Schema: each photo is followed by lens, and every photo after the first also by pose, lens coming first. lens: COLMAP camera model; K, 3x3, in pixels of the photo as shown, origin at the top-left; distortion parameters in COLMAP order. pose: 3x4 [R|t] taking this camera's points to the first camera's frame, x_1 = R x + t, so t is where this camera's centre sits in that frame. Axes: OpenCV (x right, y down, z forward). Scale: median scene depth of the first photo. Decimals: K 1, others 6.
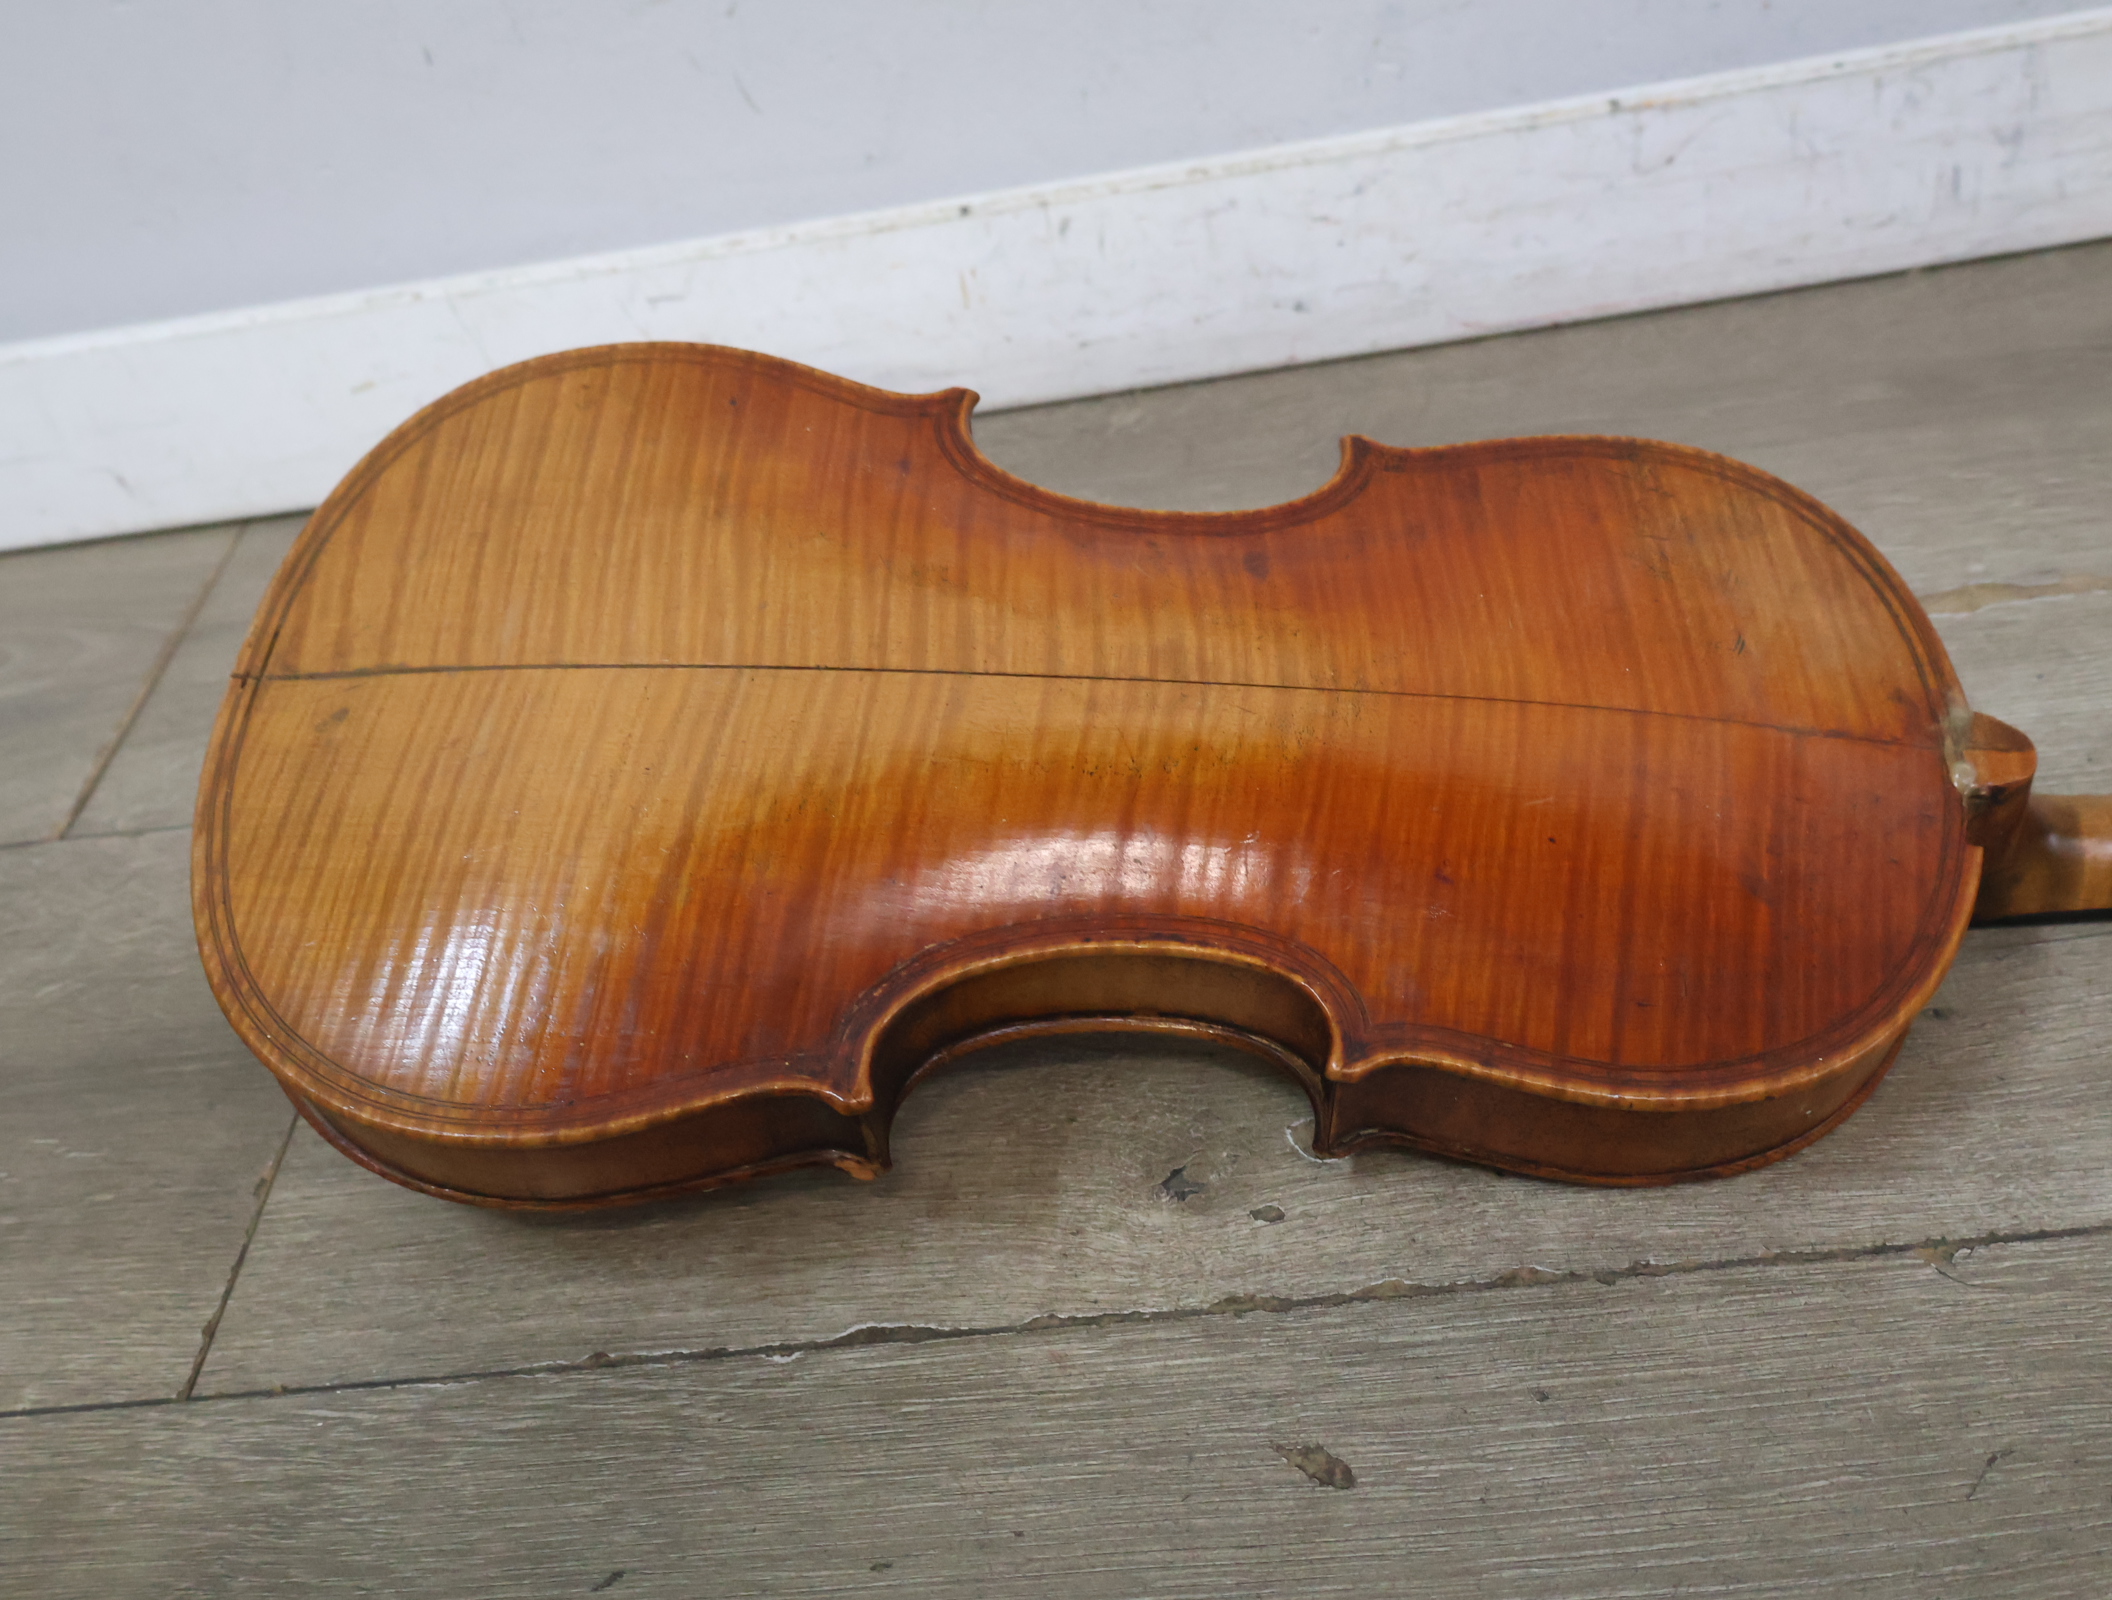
lens RADIAL K [[2253.4, 0, 1051.6], [0, 2253.4, 801.2], [0, 0, 1]] dist [0.017039, 0.015239]
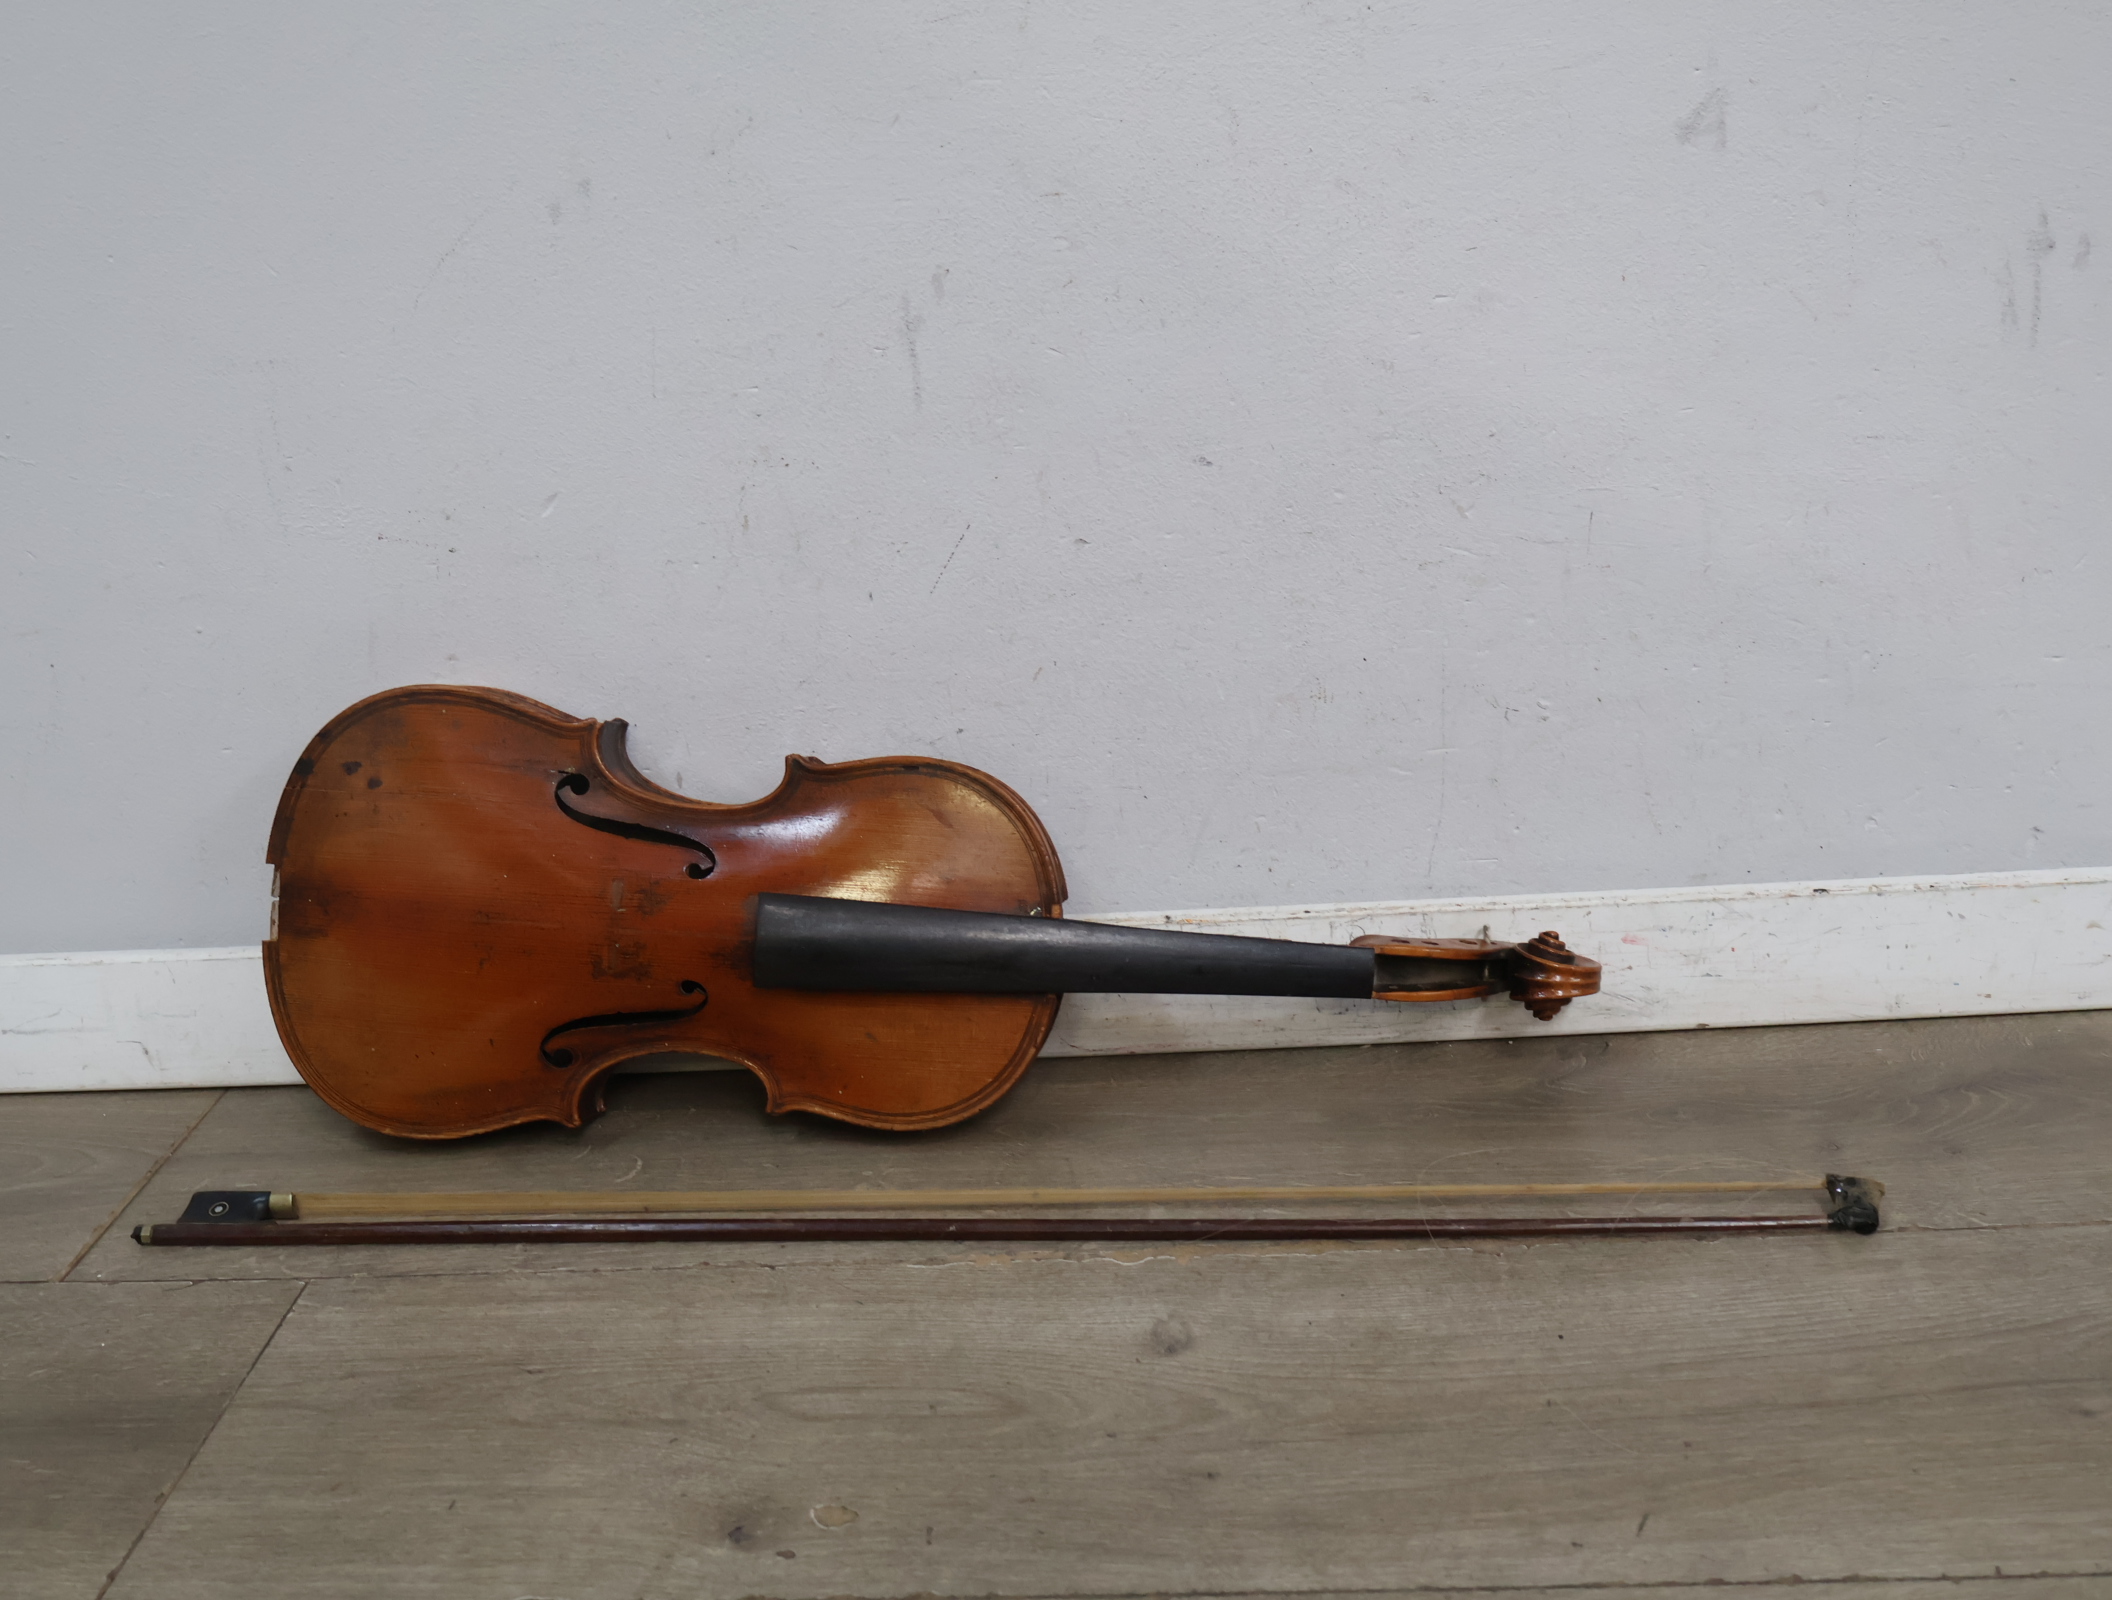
lens RADIAL K [[2281.6, 0, 1046.8], [0, 2281.6, 812.9], [0, 0, 1]] dist [0.045904, -0.008953]
pose [[0.993545, 0.113225, 0.006897, 0.187348], [-0.105758, 0.946584, -0.304621, 0.143104], [-0.041020, 0.301925, 0.952449, -0.663623]]
